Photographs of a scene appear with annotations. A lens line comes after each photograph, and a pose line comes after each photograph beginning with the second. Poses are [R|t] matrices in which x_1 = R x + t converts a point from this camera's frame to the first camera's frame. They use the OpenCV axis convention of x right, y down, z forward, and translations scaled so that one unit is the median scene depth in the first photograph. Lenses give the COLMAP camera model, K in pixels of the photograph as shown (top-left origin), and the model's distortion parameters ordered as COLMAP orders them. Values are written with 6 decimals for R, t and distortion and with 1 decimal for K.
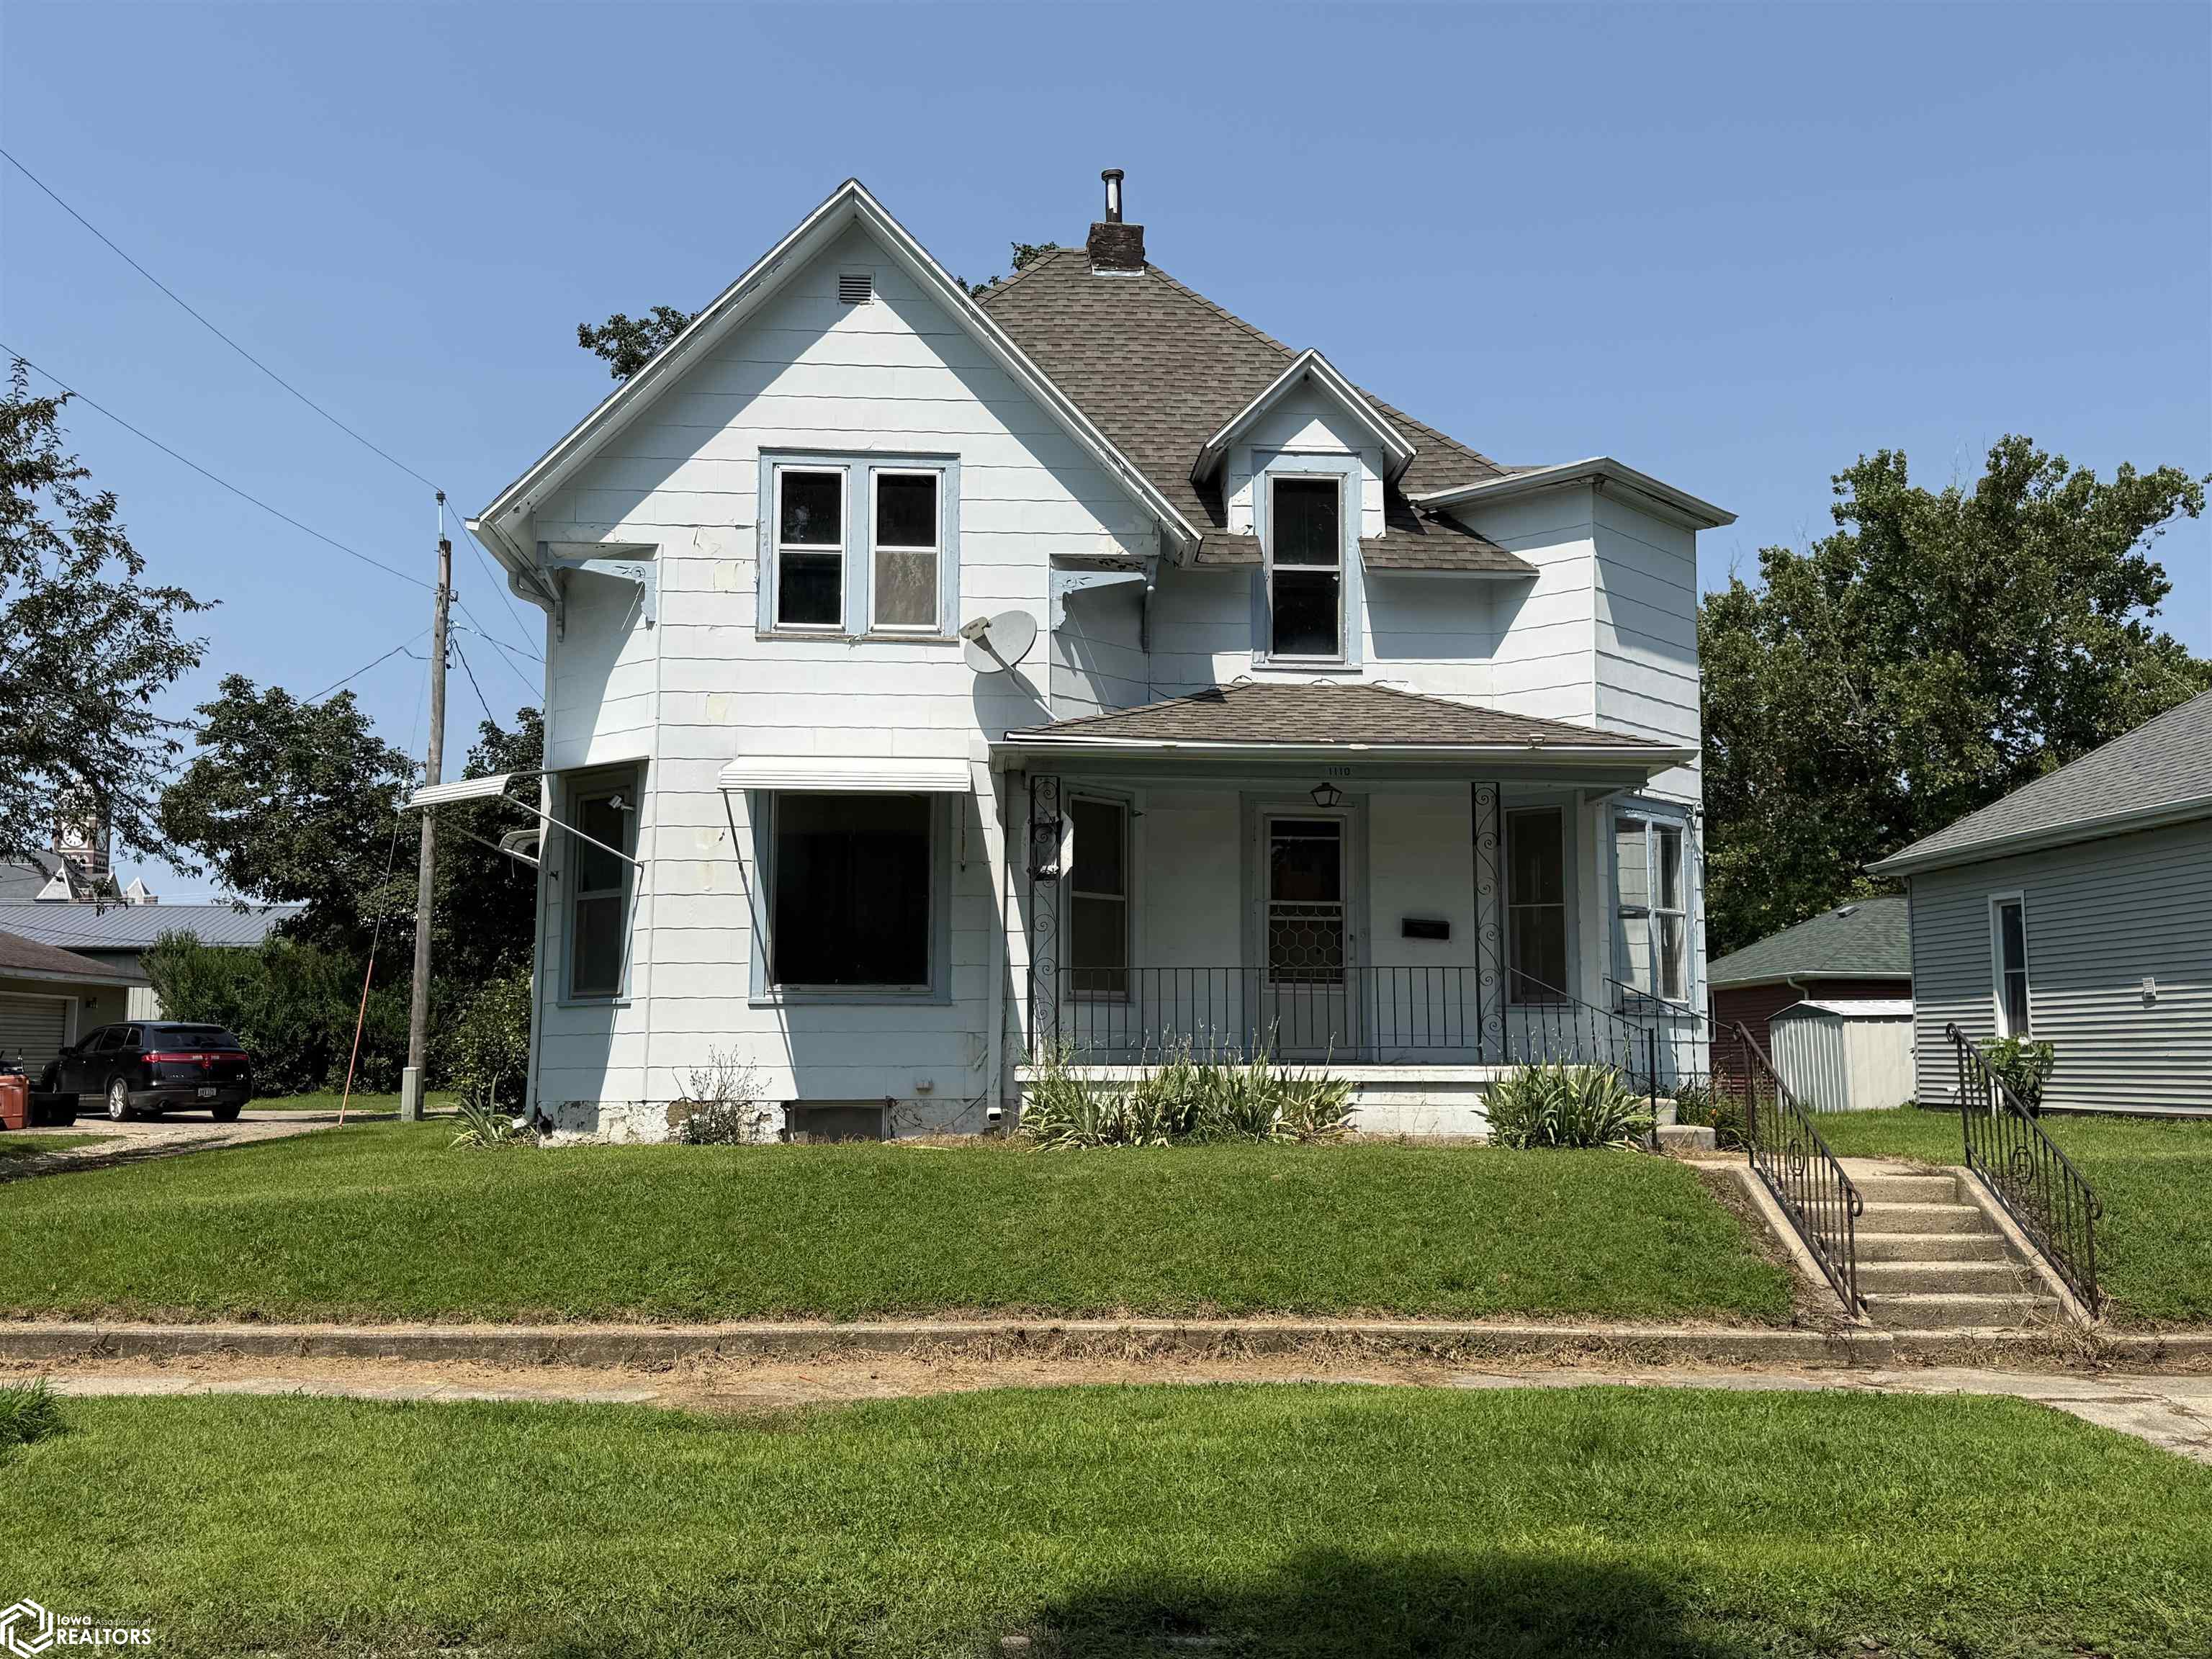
lens RADIAL K [[2028.4, 0, 1109.6], [0, 2028.4, 817.8], [0, 0, 1]] dist [0.065321, 0.000000]
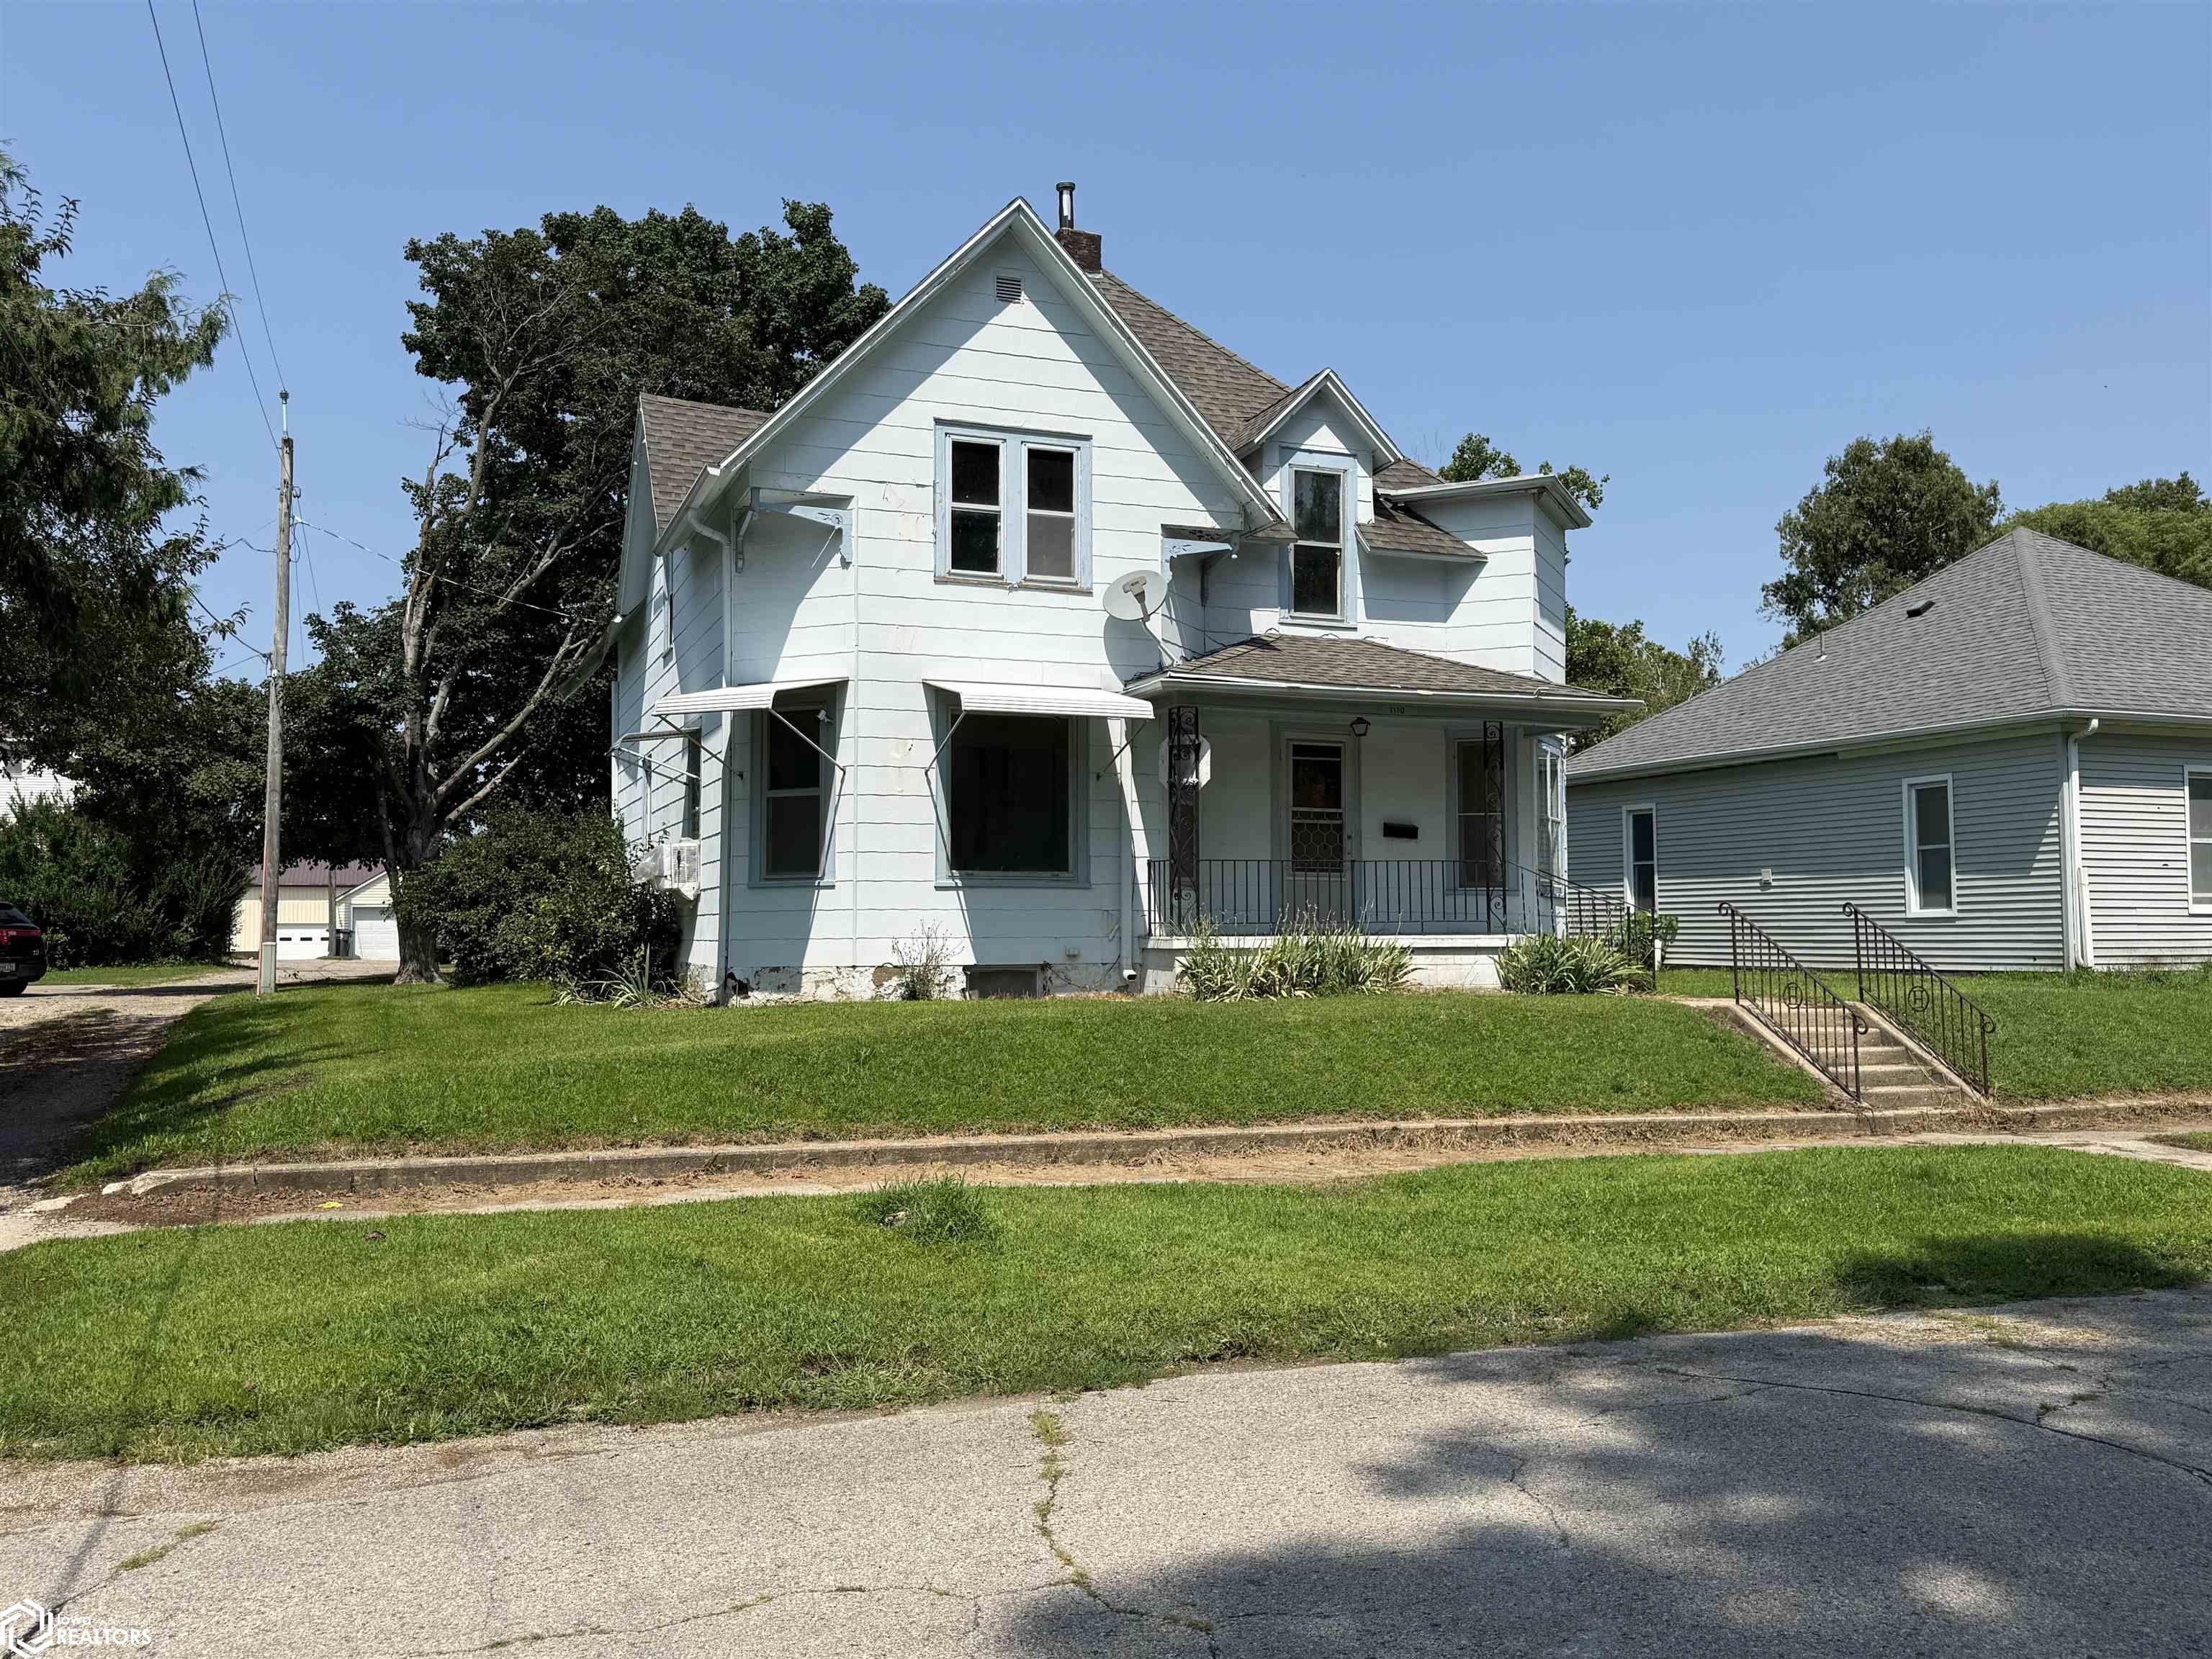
lens RADIAL K [[1825.3, 0, 1100.6], [0, 1825.3, 836.1], [0, 0, 1]] dist [0.062591, 0.002402]
pose [[0.955750, 0.012262, 0.293925, -0.392637], [-0.031267, 0.997706, 0.060046, -0.006462], [-0.292514, -0.066579, 0.953941, -0.062460]]
